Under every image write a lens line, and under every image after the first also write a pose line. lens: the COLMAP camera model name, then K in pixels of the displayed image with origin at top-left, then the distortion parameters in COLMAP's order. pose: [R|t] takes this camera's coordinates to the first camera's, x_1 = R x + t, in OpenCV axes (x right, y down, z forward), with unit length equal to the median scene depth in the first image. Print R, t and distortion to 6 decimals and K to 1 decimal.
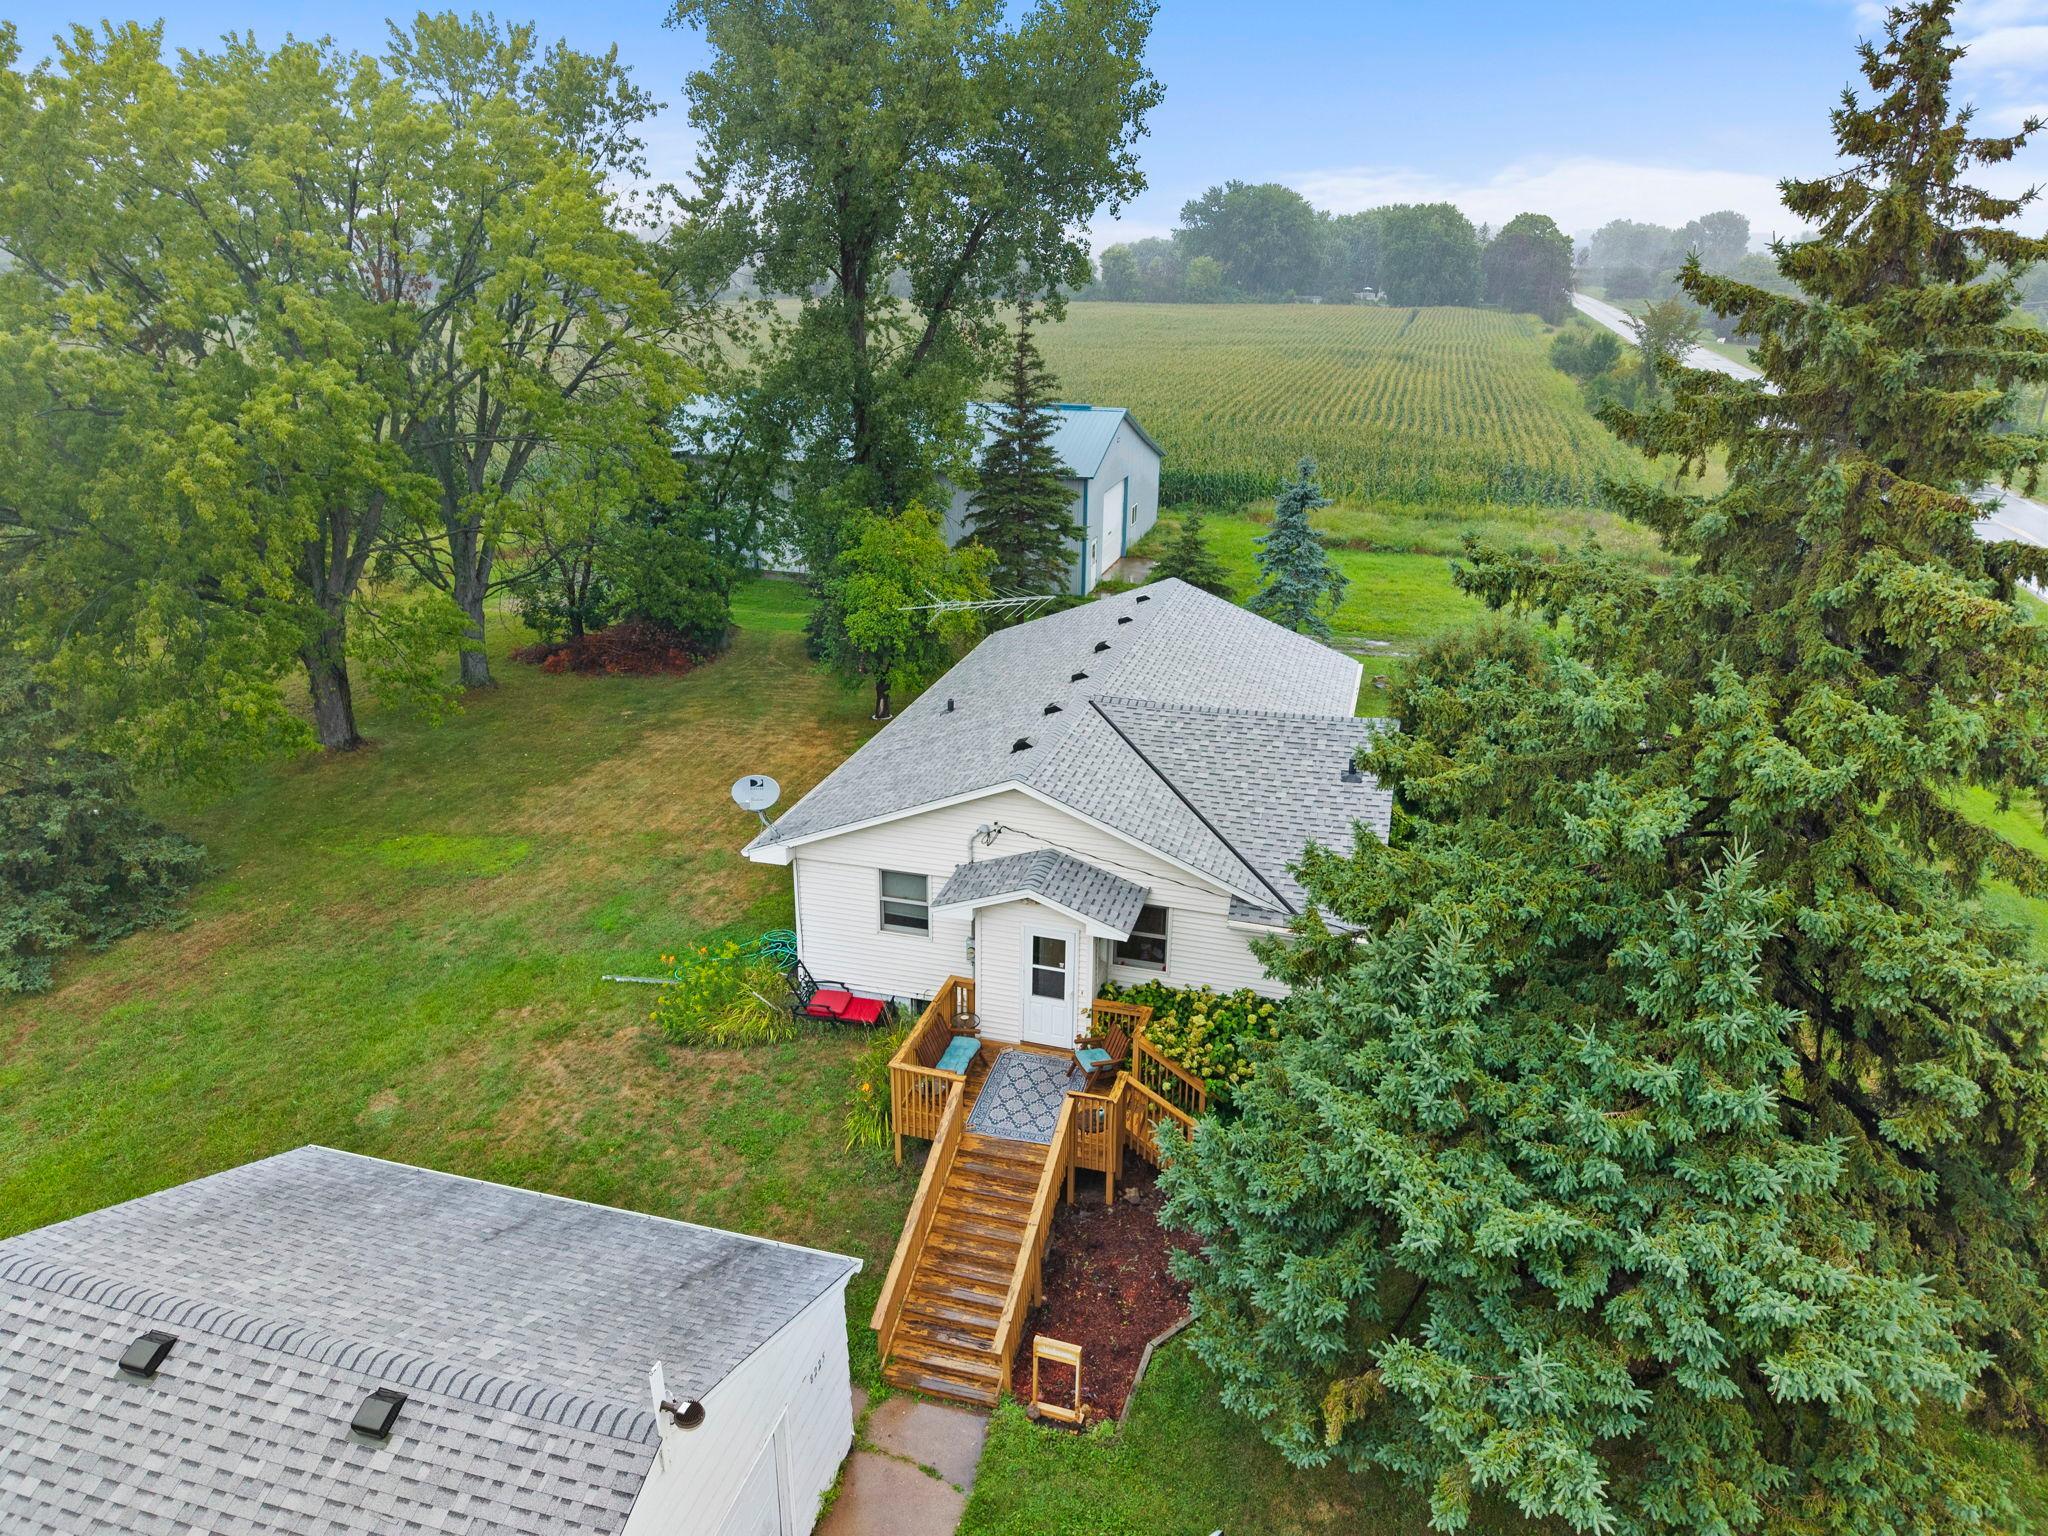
lens RADIAL K [[1371.4, 0, 1027.5], [0, 1371.4, 738.7], [0, 0, 1]] dist [0.105684, -0.282230]
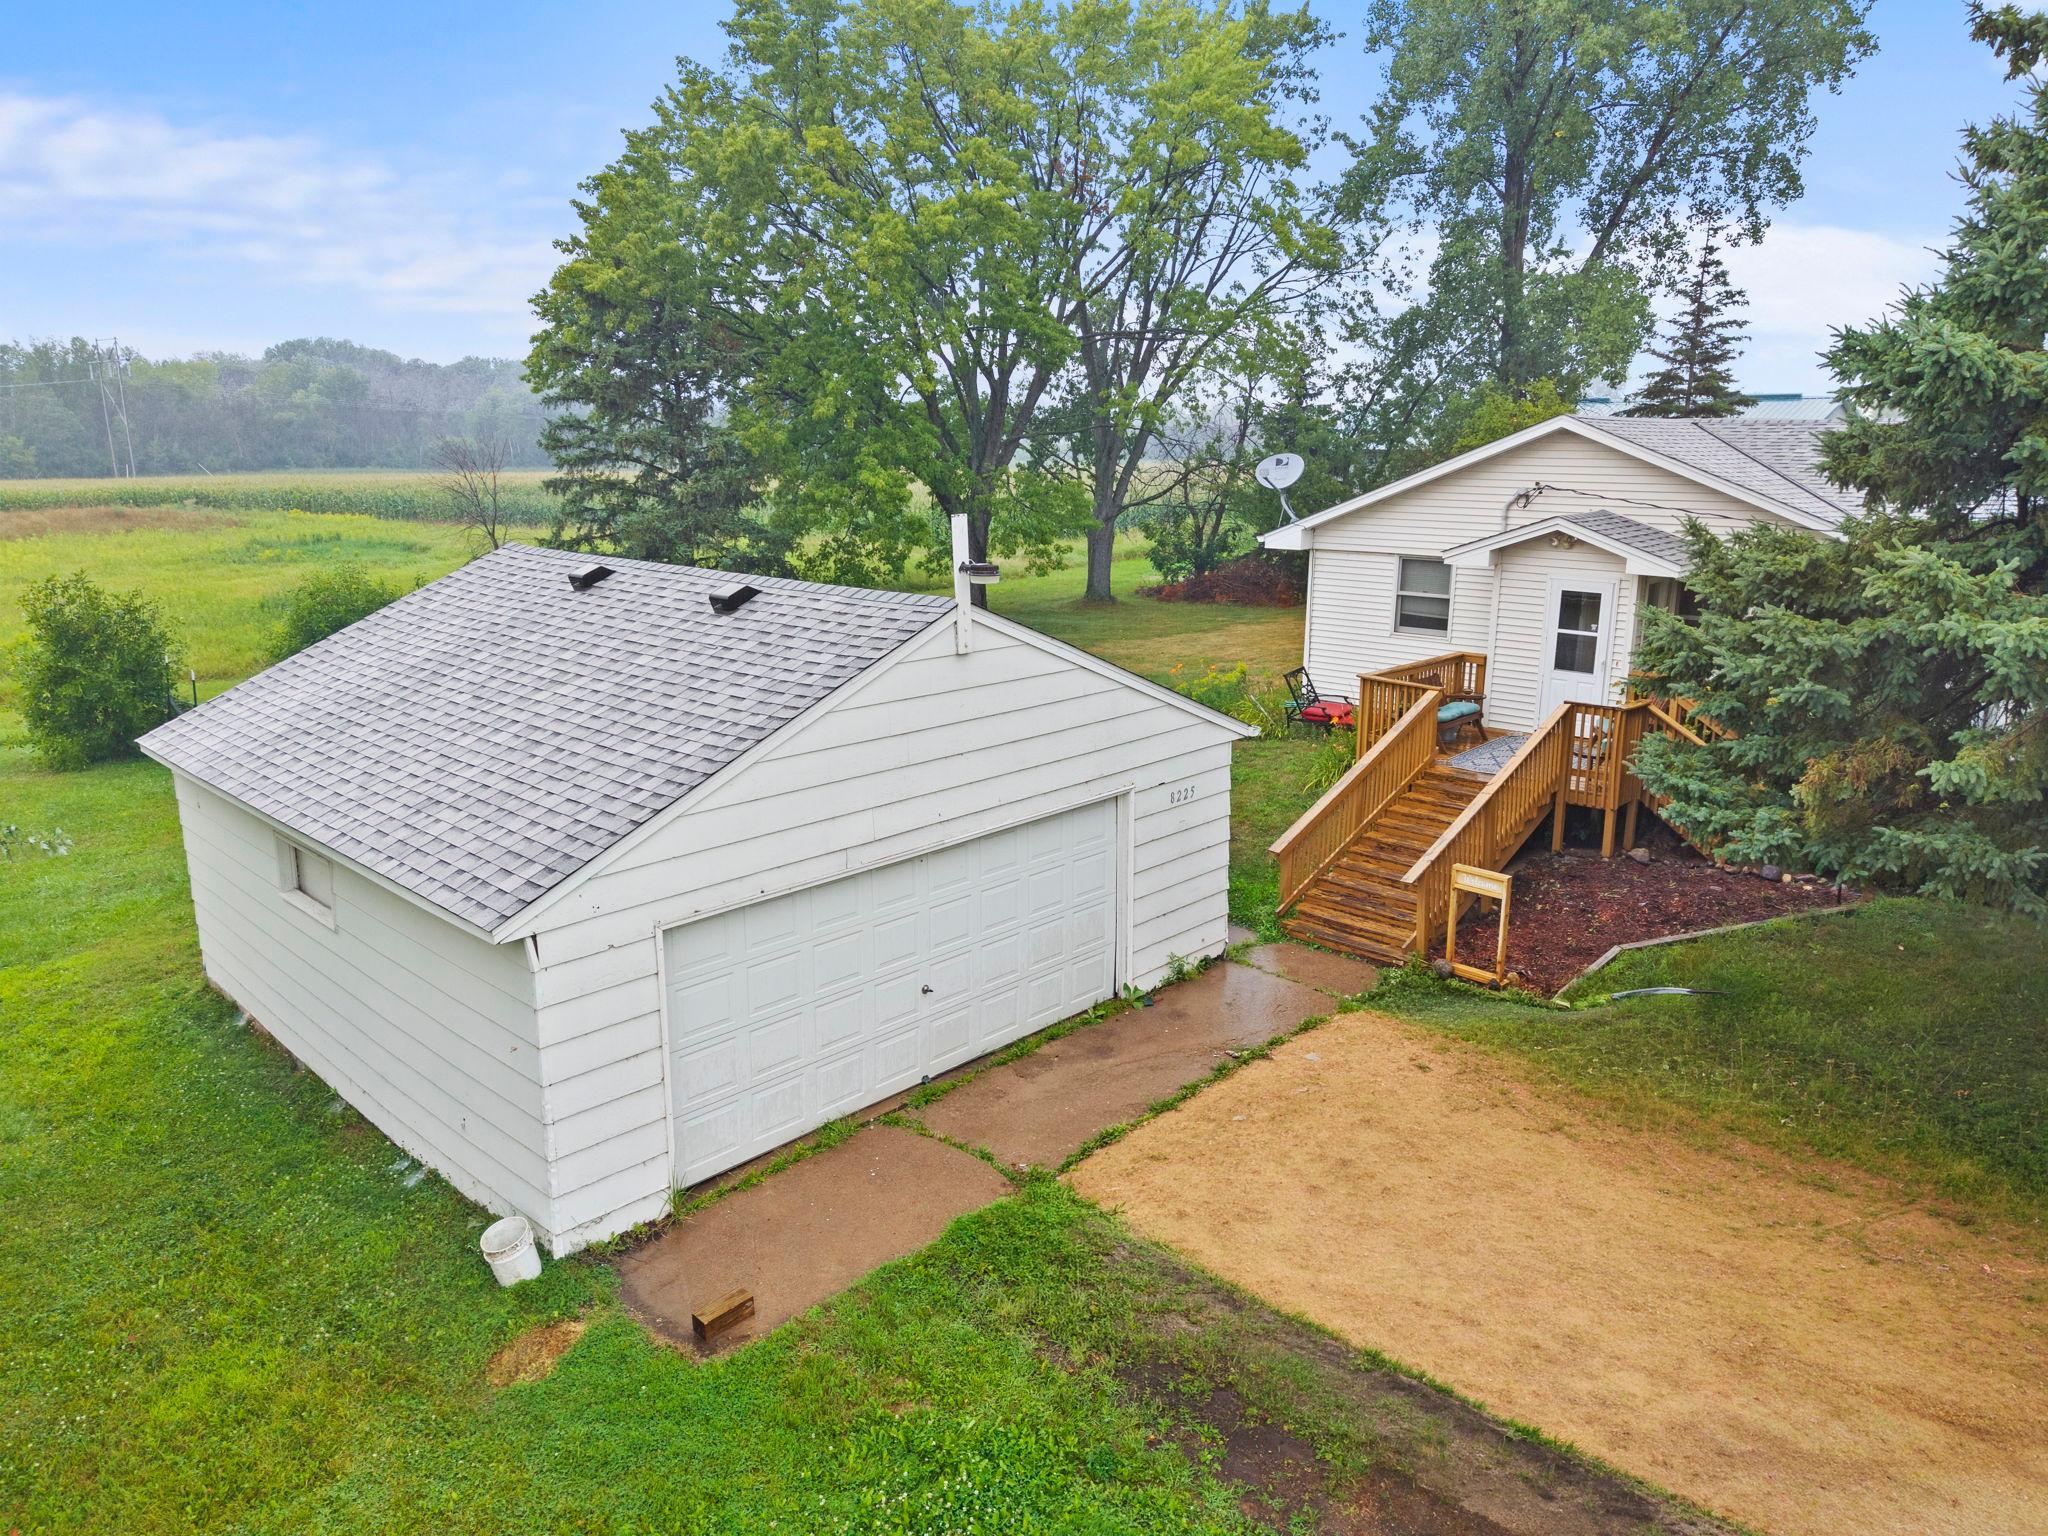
lens RADIAL K [[1352.2, 0, 1004.2], [0, 1352.2, 759.8], [0, 0, 1]] dist [0.066589, -0.120553]
pose [[0.872412, 0.106222, -0.477090, 0.104967], [-0.160158, 0.984335, -0.073709, 0.329470], [0.461787, 0.140715, 0.875758, 0.109089]]
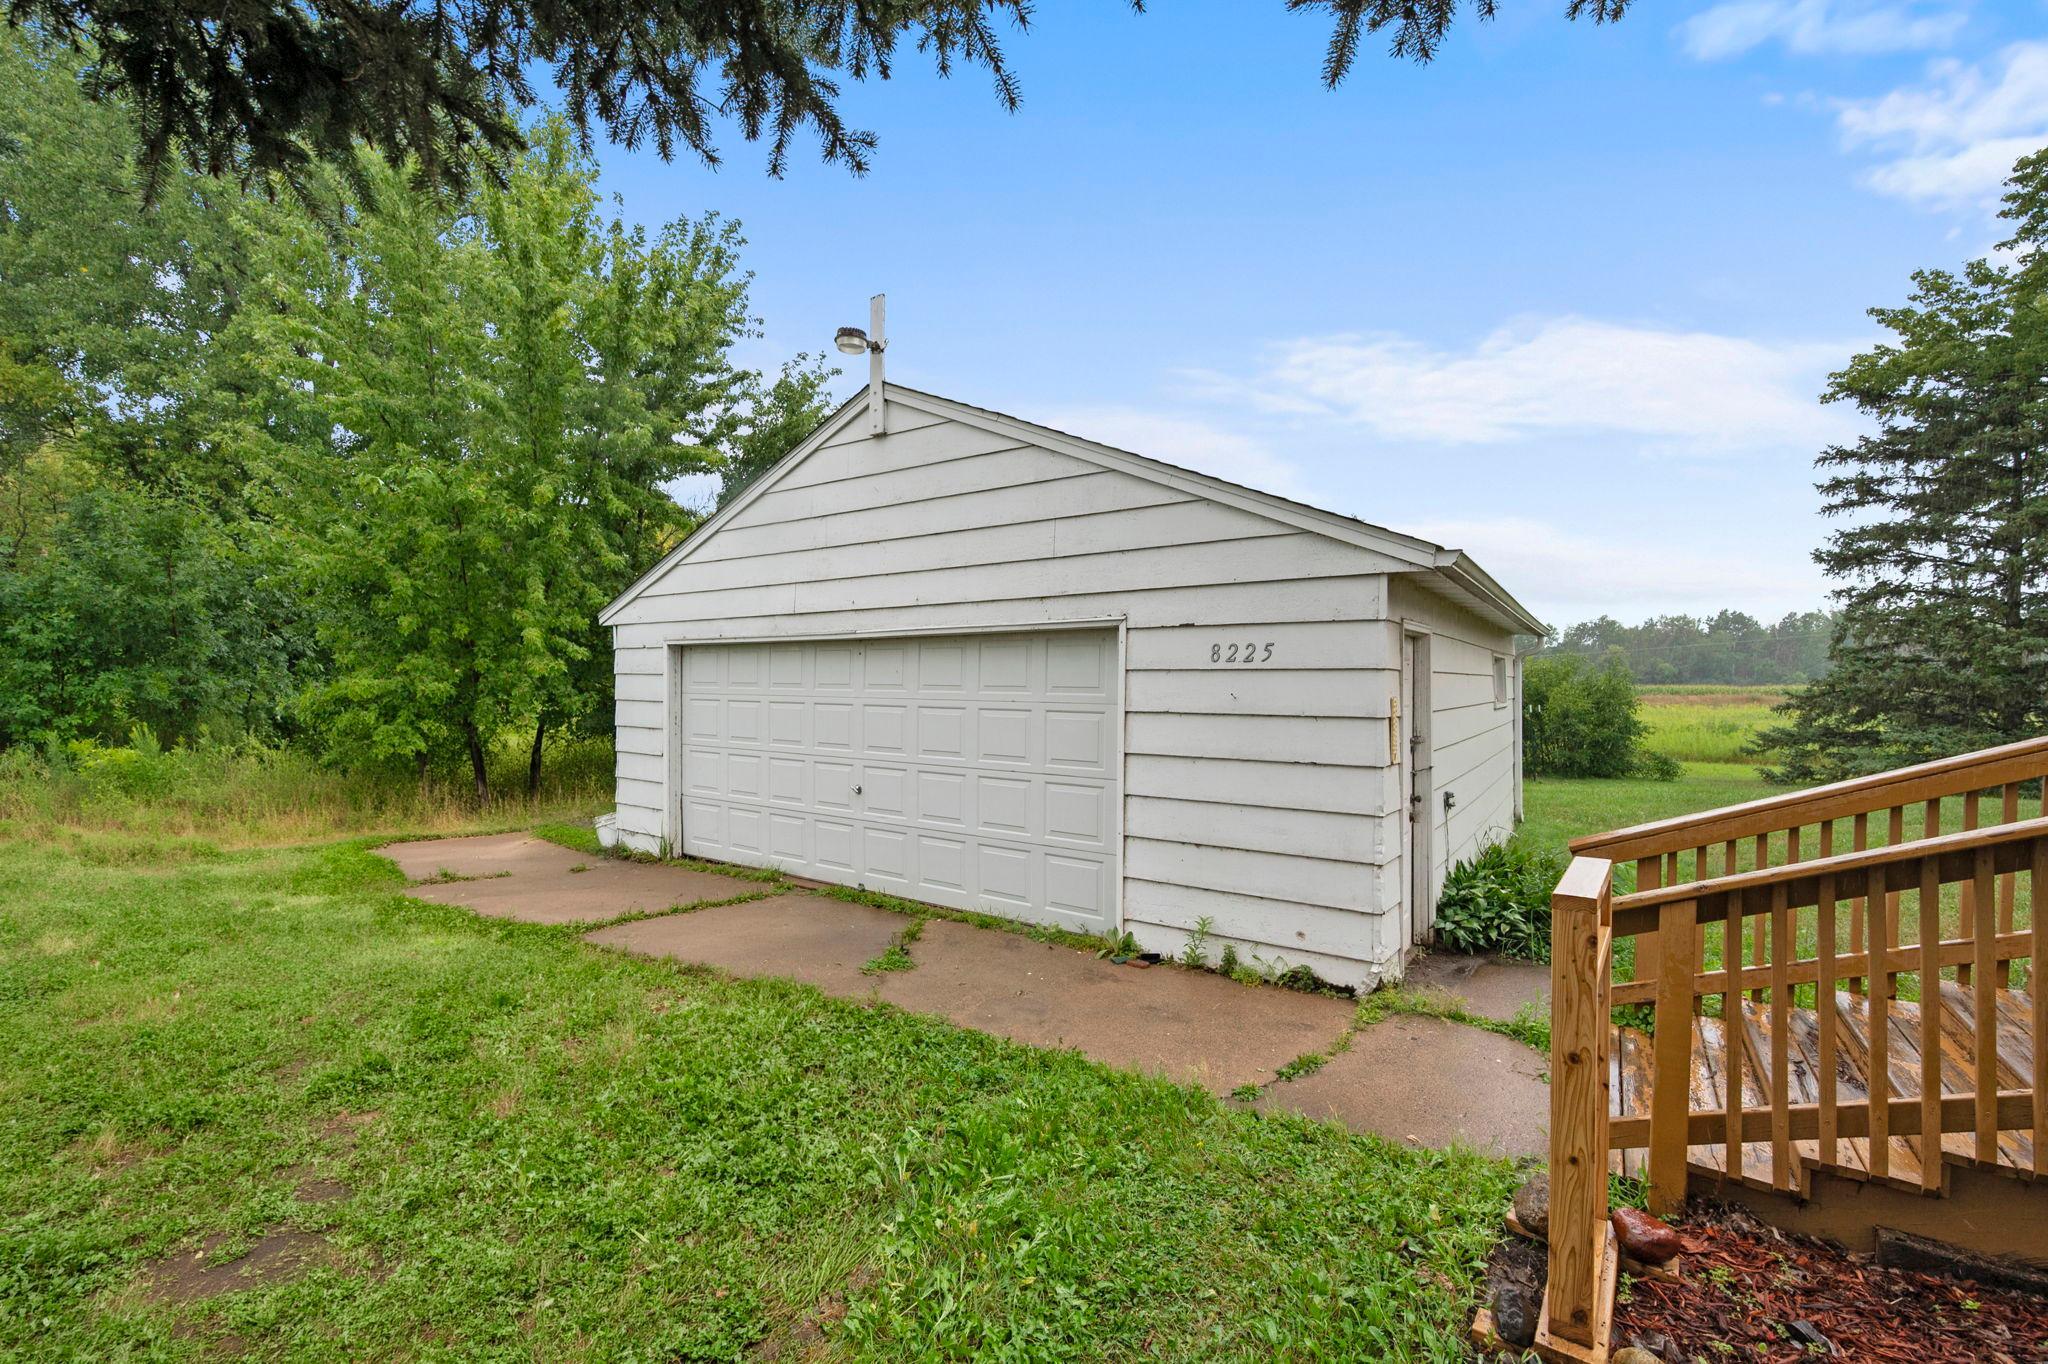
lens RADIAL K [[837.2, 0, 1018.0], [0, 837.2, 675.1], [0, 0, 1]] dist [-0.003708, -0.000063]
pose [[-0.314610, -0.010280, -0.949165, 0.121152], [-0.332724, 0.937693, 0.100129, 0.293023], [0.888997, 0.347312, -0.298428, 0.654902]]
